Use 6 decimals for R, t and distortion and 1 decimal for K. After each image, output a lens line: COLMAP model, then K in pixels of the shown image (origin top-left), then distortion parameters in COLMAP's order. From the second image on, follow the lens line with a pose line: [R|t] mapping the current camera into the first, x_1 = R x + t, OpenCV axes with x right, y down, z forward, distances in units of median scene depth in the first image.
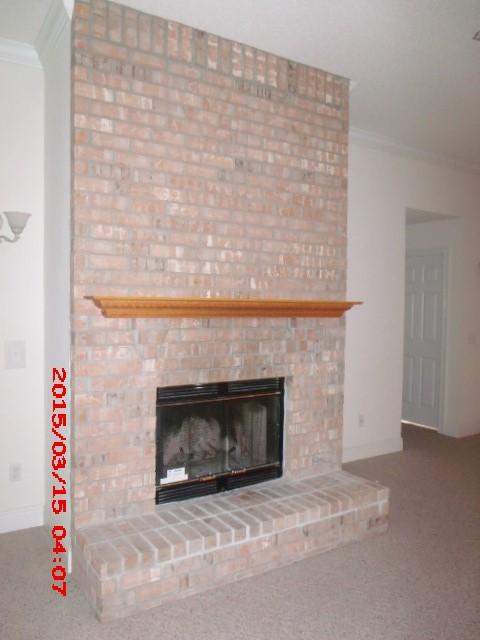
lens RADIAL K [[499.9, 0, 234.3], [0, 499.9, 314.0], [0, 0, 1]] dist [-0.049961, 0.015725]
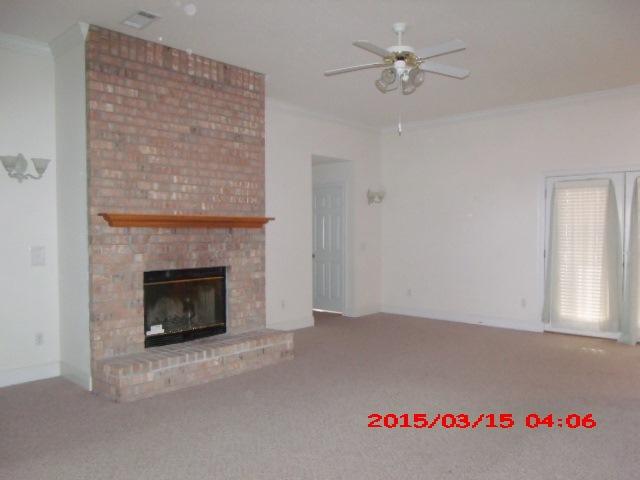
lens RADIAL K [[499.9, 0, 323.2], [0, 499.9, 237.0], [0, 0, 1]] dist [-0.049961, 0.015725]
pose [[0.959601, -0.021891, 0.280513, -0.045881], [0.026092, 0.999596, -0.011249, 0.066514], [-0.280153, 0.018114, 0.959784, -0.640617]]
